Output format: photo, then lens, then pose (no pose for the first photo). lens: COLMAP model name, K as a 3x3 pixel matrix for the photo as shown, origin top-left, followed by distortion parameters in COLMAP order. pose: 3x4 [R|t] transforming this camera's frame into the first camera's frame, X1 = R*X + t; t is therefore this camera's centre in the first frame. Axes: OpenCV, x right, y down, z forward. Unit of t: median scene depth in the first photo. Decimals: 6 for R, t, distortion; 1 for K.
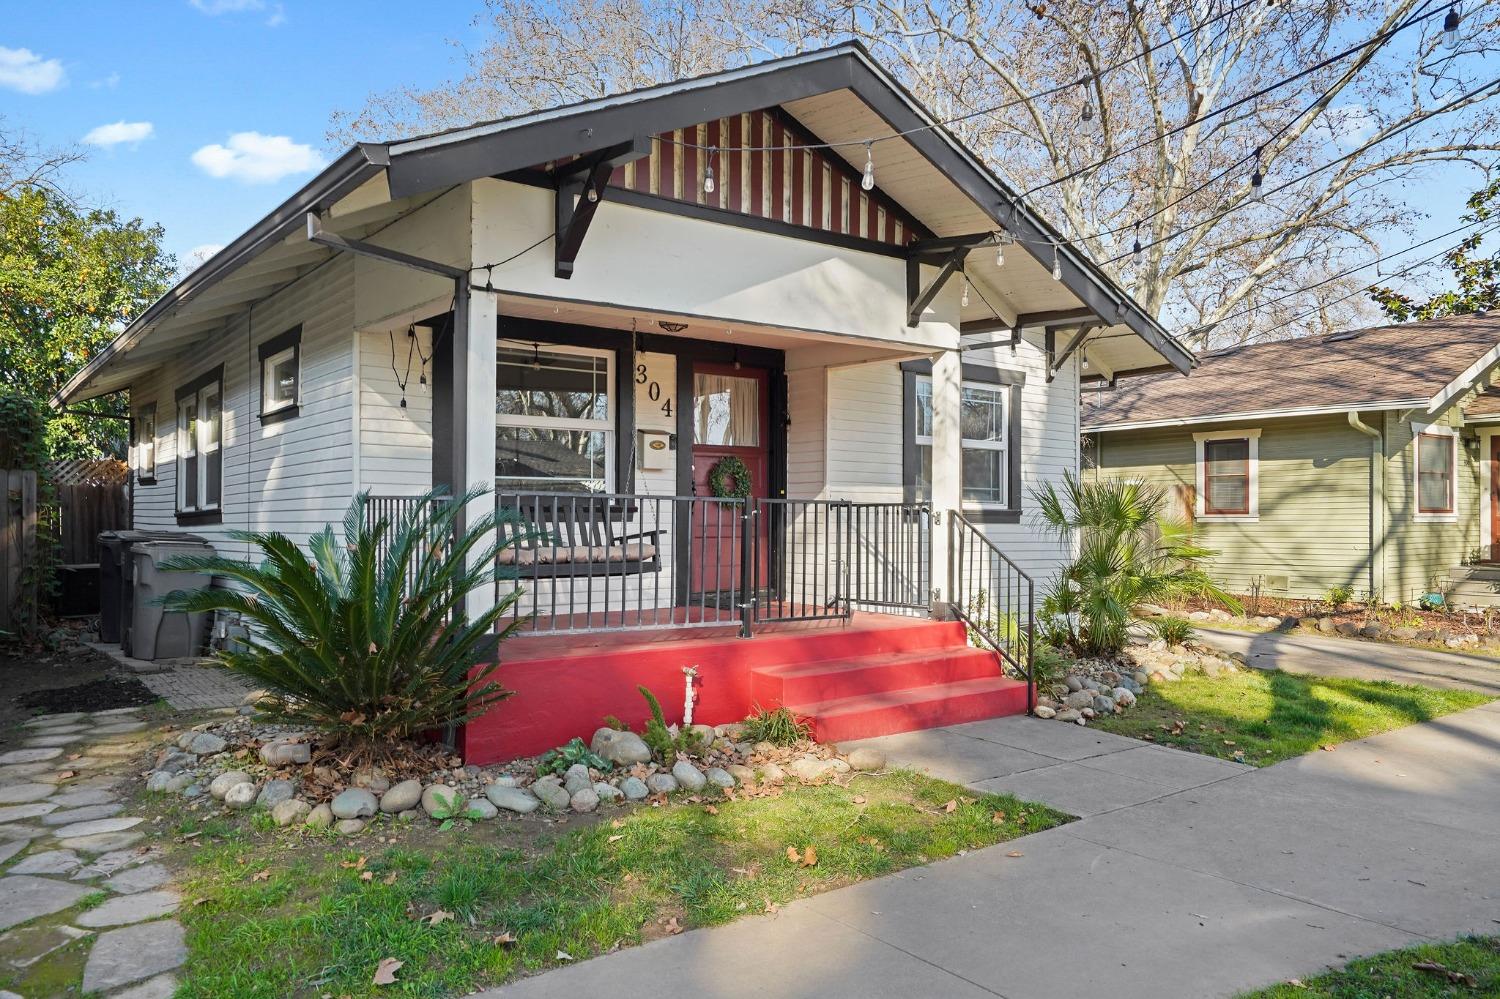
lens RADIAL K [[1076.5, 0, 750.7], [0, 1076.5, 522.7], [0, 0, 1]] dist [-0.003038, 0.009994]
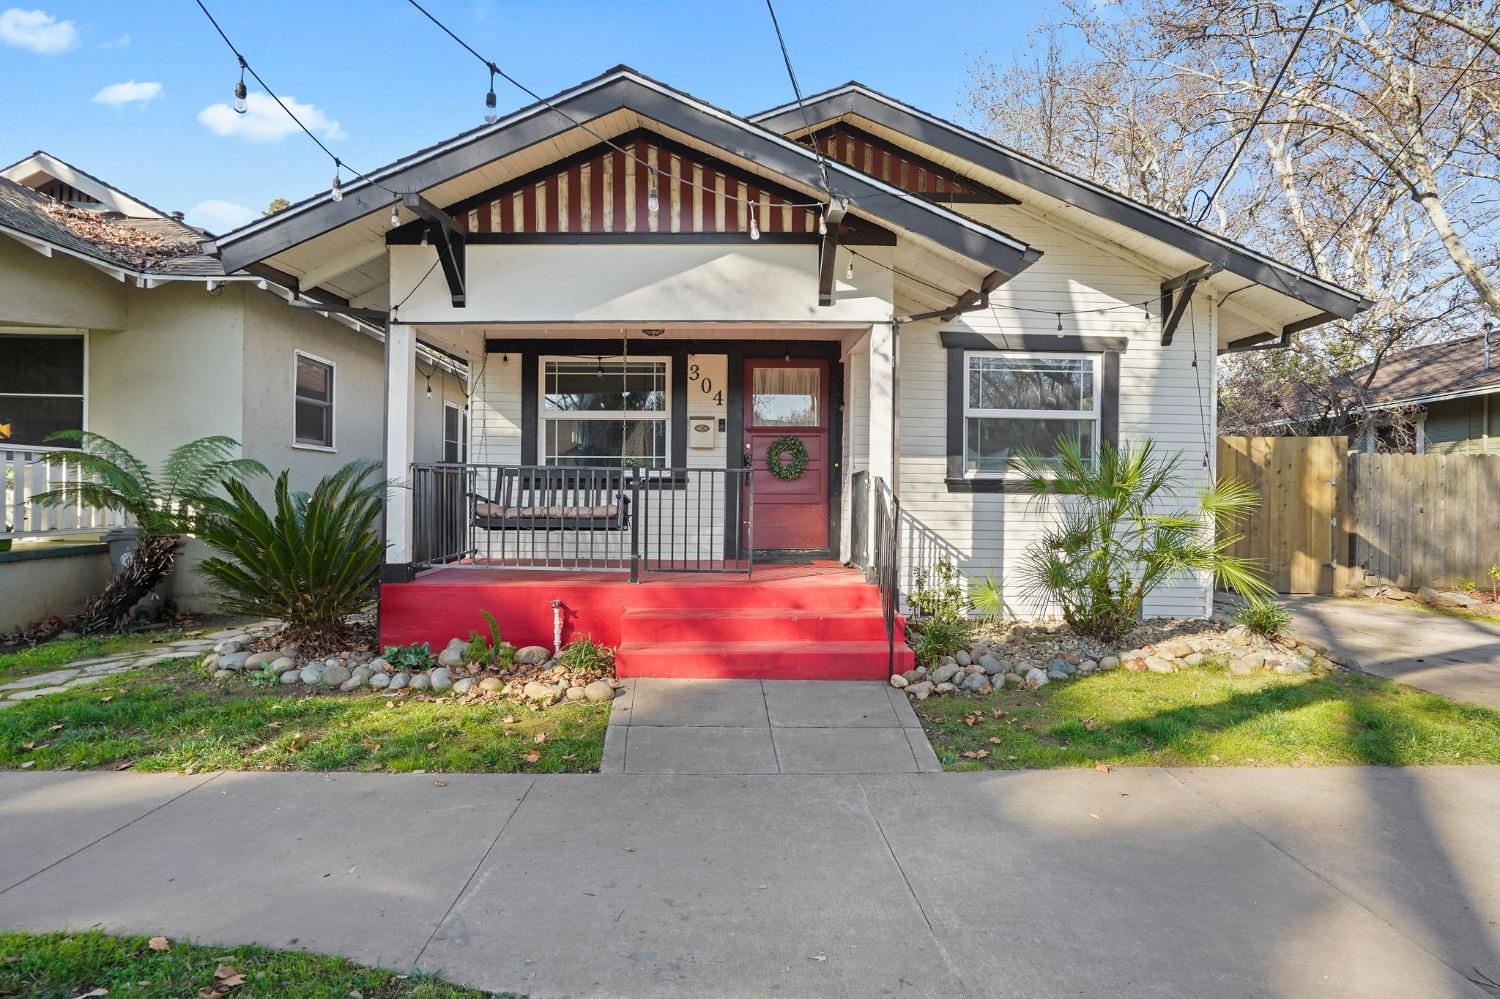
lens RADIAL K [[807.7, 0, 747.6], [0, 807.7, 505.9], [0, 0, 1]] dist [-0.034156, 0.008617]
pose [[0.805411, 0.009598, -0.592639, 0.514991], [-0.006832, 0.999953, 0.006910, 0.010743], [0.592677, -0.001516, 0.805438, 0.282362]]
